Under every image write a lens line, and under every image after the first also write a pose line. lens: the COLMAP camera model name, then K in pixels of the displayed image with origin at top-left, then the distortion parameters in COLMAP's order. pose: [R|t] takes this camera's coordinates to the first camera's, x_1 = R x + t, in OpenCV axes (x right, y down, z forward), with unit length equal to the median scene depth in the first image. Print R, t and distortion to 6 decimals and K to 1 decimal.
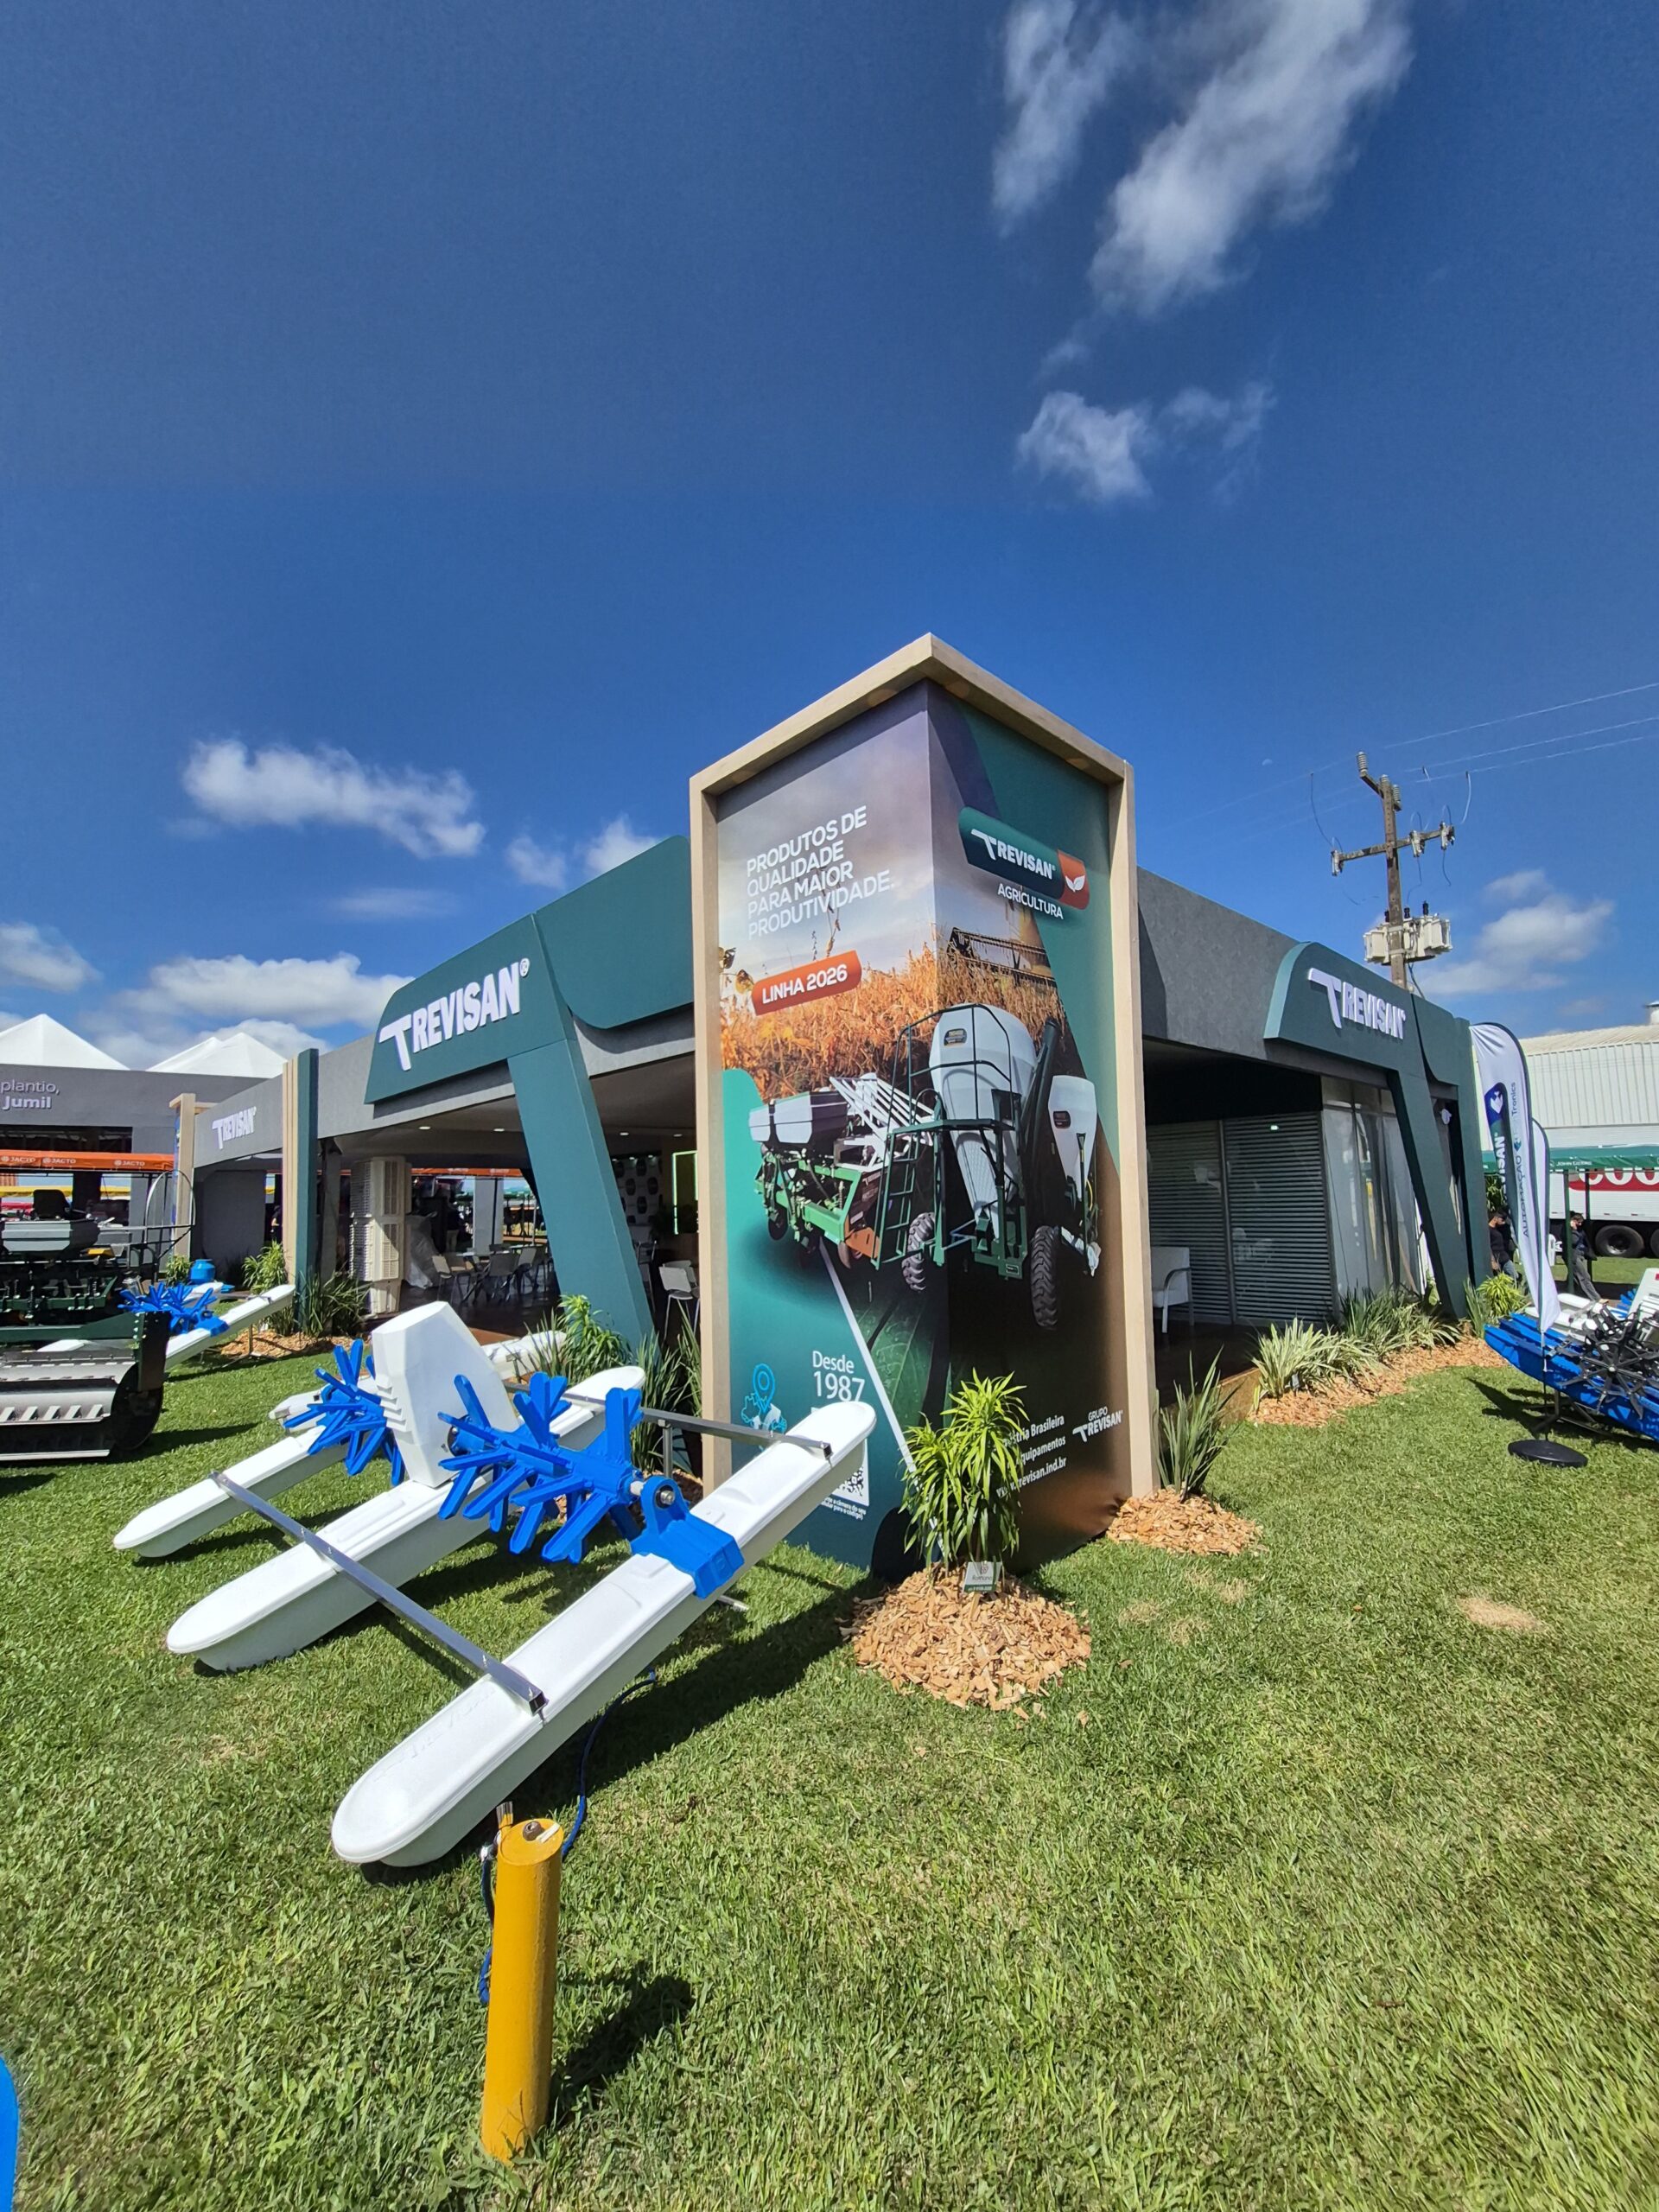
lens RADIAL K [[879.4, 0, 829.5], [0, 879.4, 1106.0], [0, 0, 1]] dist [-0.000709, 0.000138]
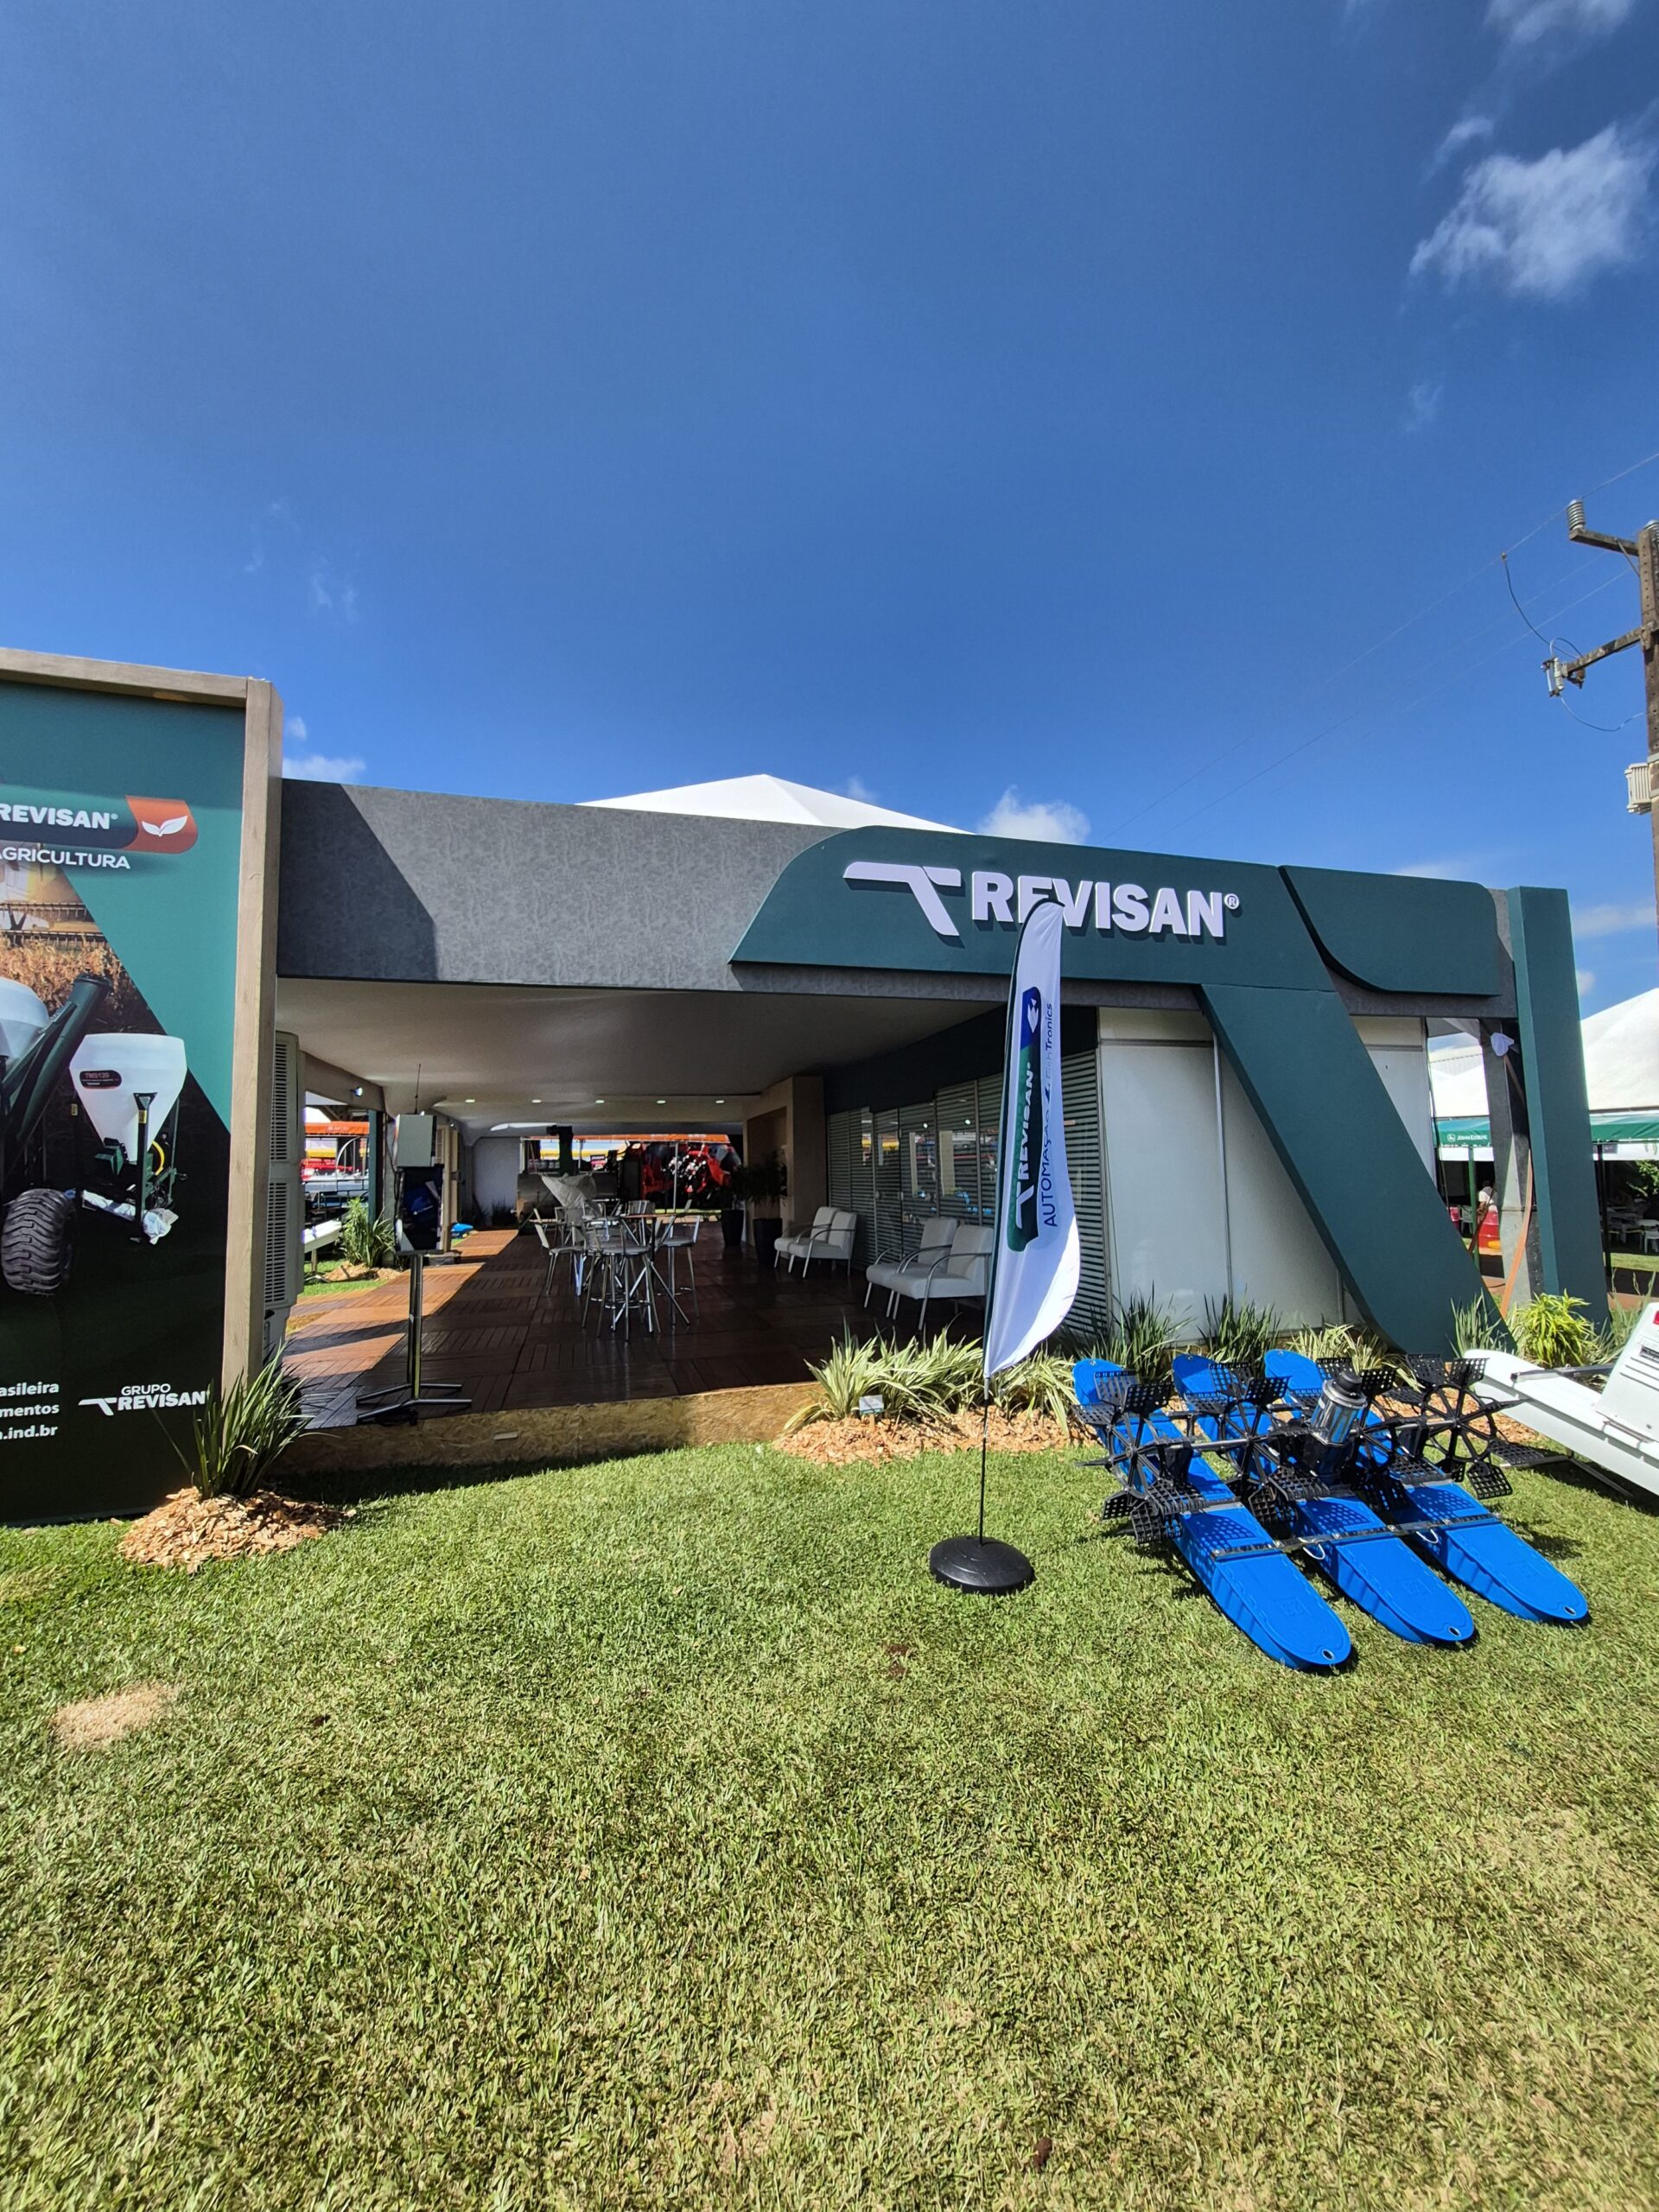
lens RADIAL K [[879.4, 0, 829.5], [0, 879.4, 1106.0], [0, 0, 1]] dist [-0.000709, 0.000138]
pose [[0.884678, -0.029486, -0.465269, 1.407107], [0.040499, 0.999086, 0.013690, 0.062998], [0.464440, -0.030954, 0.885063, 0.517548]]
